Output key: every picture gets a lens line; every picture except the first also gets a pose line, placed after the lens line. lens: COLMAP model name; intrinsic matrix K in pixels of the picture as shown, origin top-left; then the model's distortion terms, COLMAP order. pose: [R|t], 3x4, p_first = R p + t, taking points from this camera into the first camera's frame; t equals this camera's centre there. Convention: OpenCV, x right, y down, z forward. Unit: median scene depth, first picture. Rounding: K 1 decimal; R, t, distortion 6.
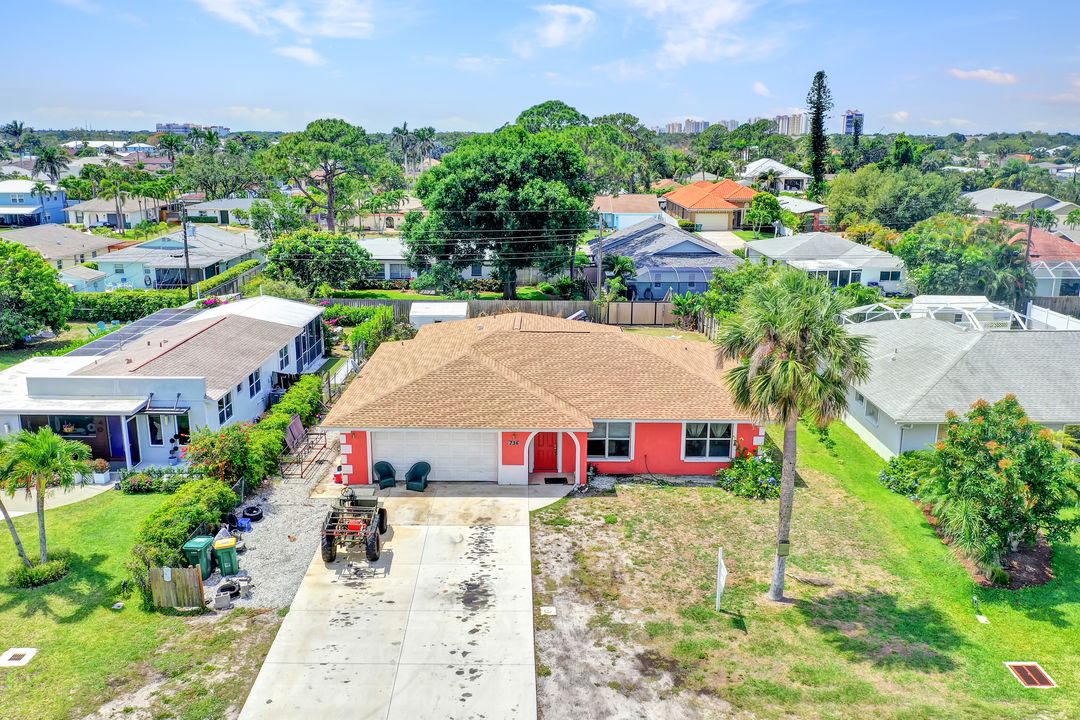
lens RADIAL K [[864.3, 0, 540.0], [0, 864.3, 360.0], [0, 0, 1]] dist [-0.002143, -0.003069]
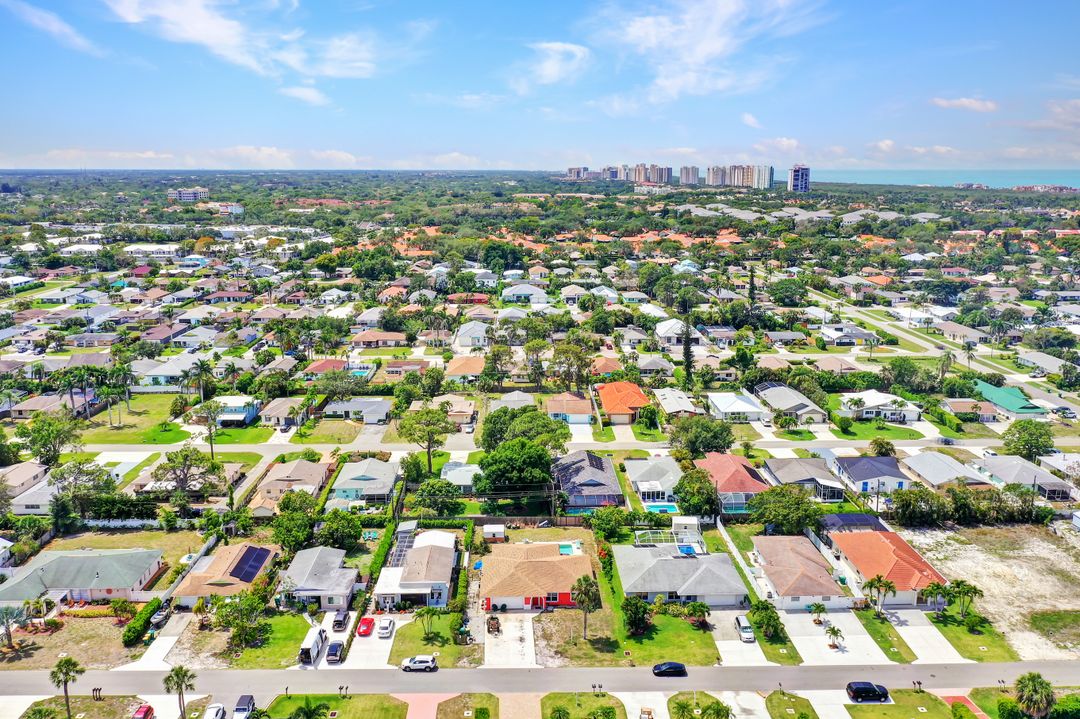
lens RADIAL K [[864.3, 0, 540.0], [0, 864.3, 359.5], [0, 0, 1]] dist [-0.002143, -0.003069]
pose [[0.999835, -0.018112, -0.001689, 0.045871], [0.018069, 0.999578, -0.022729, -0.789947], [0.002100, 0.022695, 0.999740, -2.584666]]
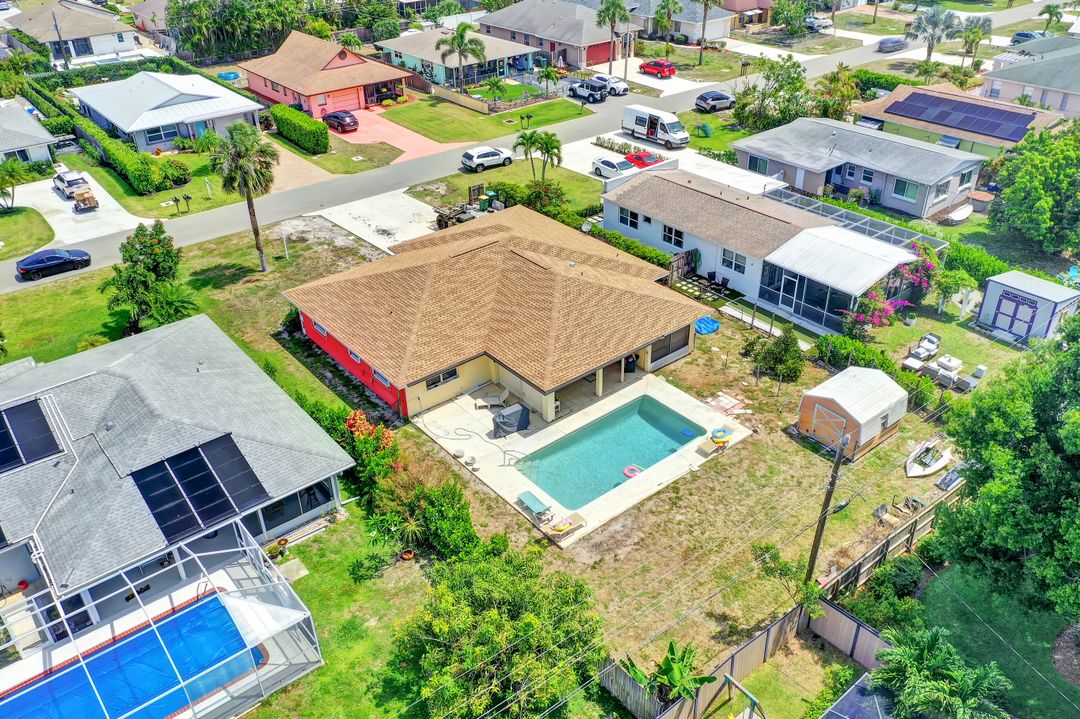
lens RADIAL K [[864.3, 0, 540.0], [0, 864.3, 359.5], [0, 0, 1]] dist [-0.002143, -0.003069]
pose [[-0.779009, 0.338247, -0.527953, 0.644377], [-0.125044, 0.741291, 0.659433, -0.727117], [0.614418, 0.579722, -0.535176, 1.824669]]
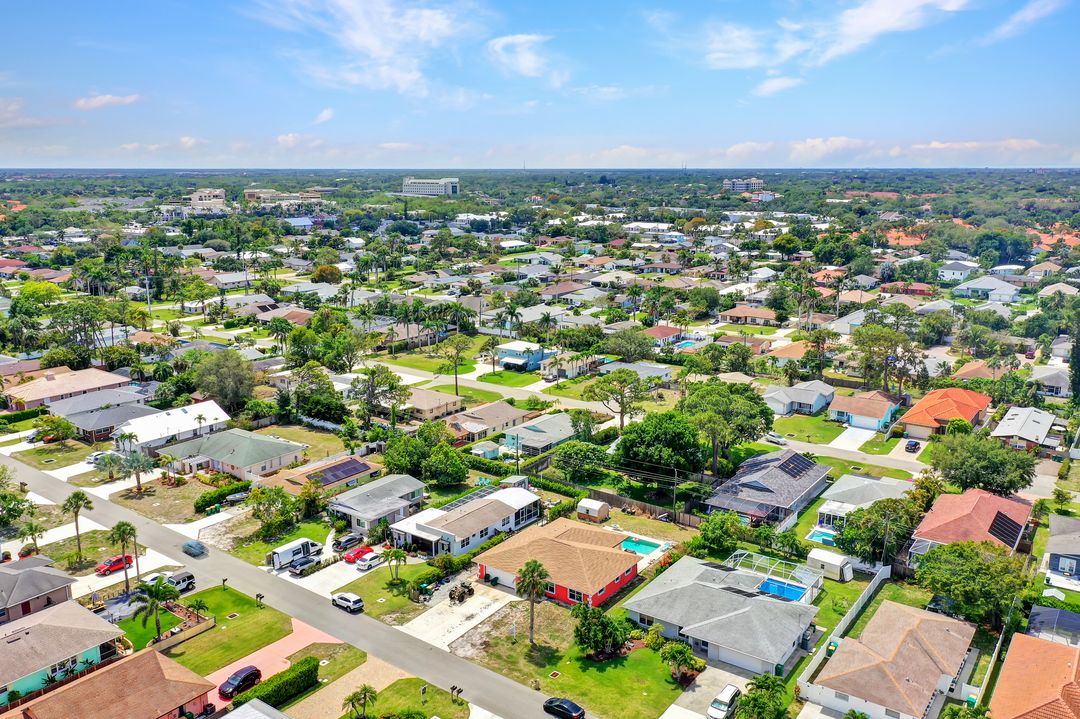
lens RADIAL K [[865.7, 0, 518.8], [0, 865.7, 359.2], [0, 0, 1]] dist [0.003012, 0.000516]
pose [[0.789045, 0.113287, -0.603800, 1.617095], [-0.129624, 0.991424, 0.016622, -0.682936], [0.600505, 0.065151, 0.796963, -1.451677]]
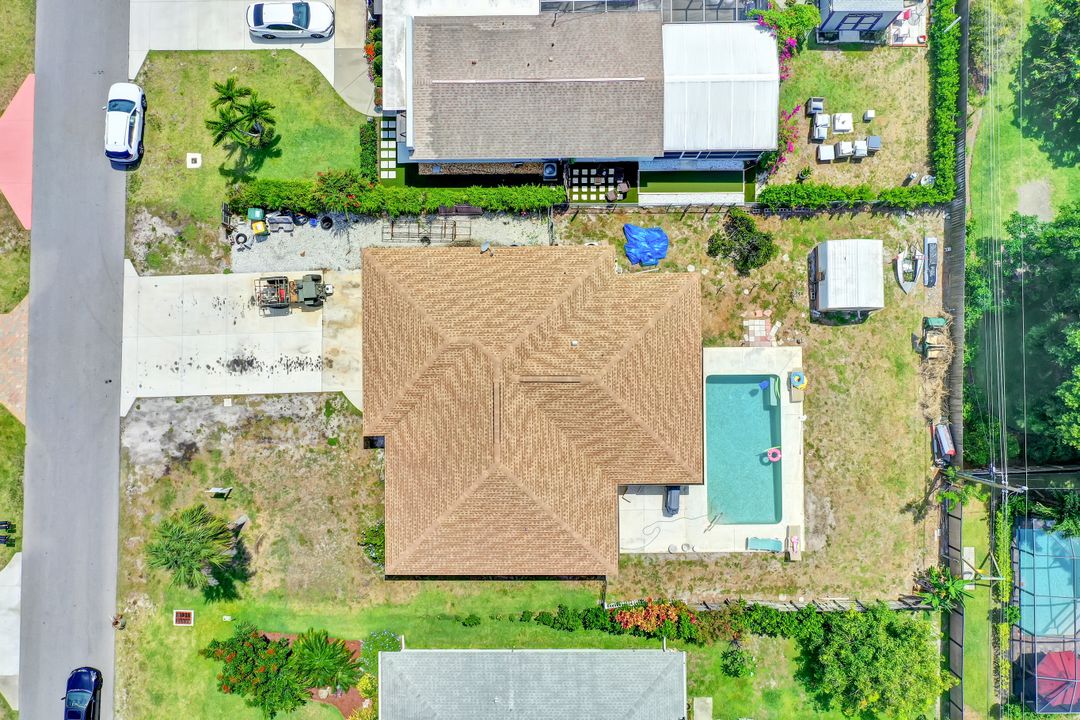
lens RADIAL K [[864.3, 0, 540.0], [0, 864.3, 360.0], [0, 0, 1]] dist [-0.002143, -0.003069]
pose [[0.002231, 0.999847, -0.017330, -0.033997], [-0.203617, 0.017421, 0.978896, -1.176171], [0.979048, 0.001345, 0.203625, 0.839369]]
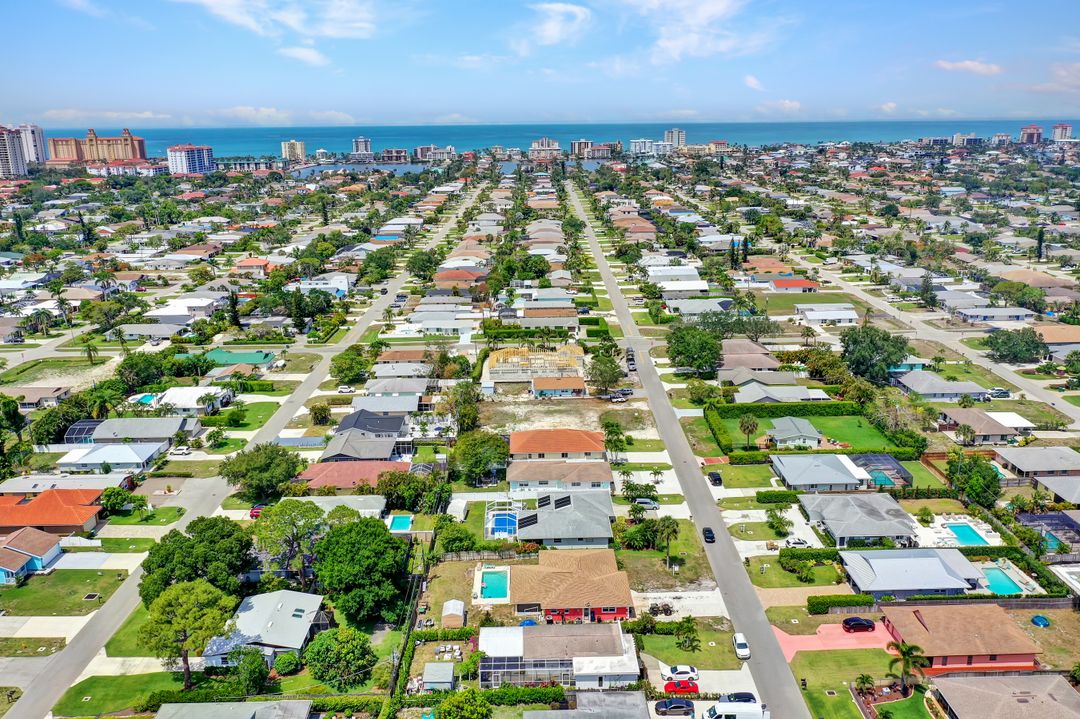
lens RADIAL K [[864.3, 0, 540.0], [0, 864.3, 359.5], [0, 0, 1]] dist [-0.002143, -0.003069]
pose [[0.006700, -0.281361, 0.959579, -3.144966], [0.249320, 0.929766, 0.270879, -1.807349], [-0.968398, 0.237427, 0.076378, 0.708369]]
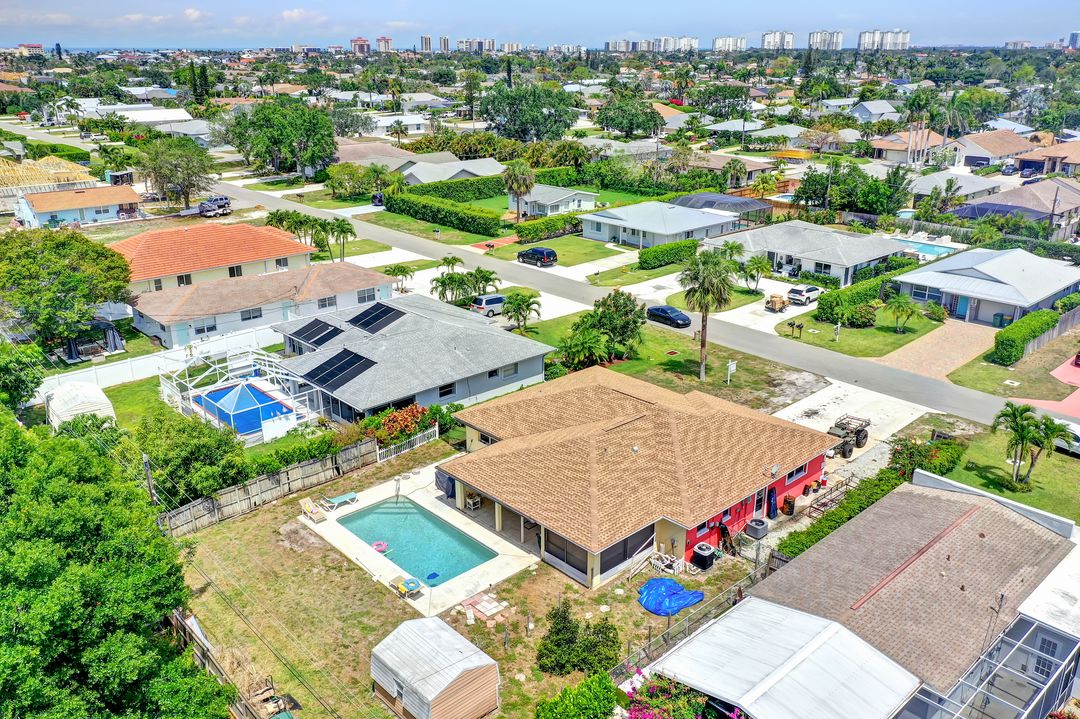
lens RADIAL K [[865.7, 0, 518.8], [0, 865.7, 359.2], [0, 0, 1]] dist [0.003012, 0.000516]
pose [[-0.661706, -0.253141, 0.705737, -0.749812], [0.172511, 0.864621, 0.471879, -0.696254], [-0.729647, 0.433993, -0.528455, 1.787796]]
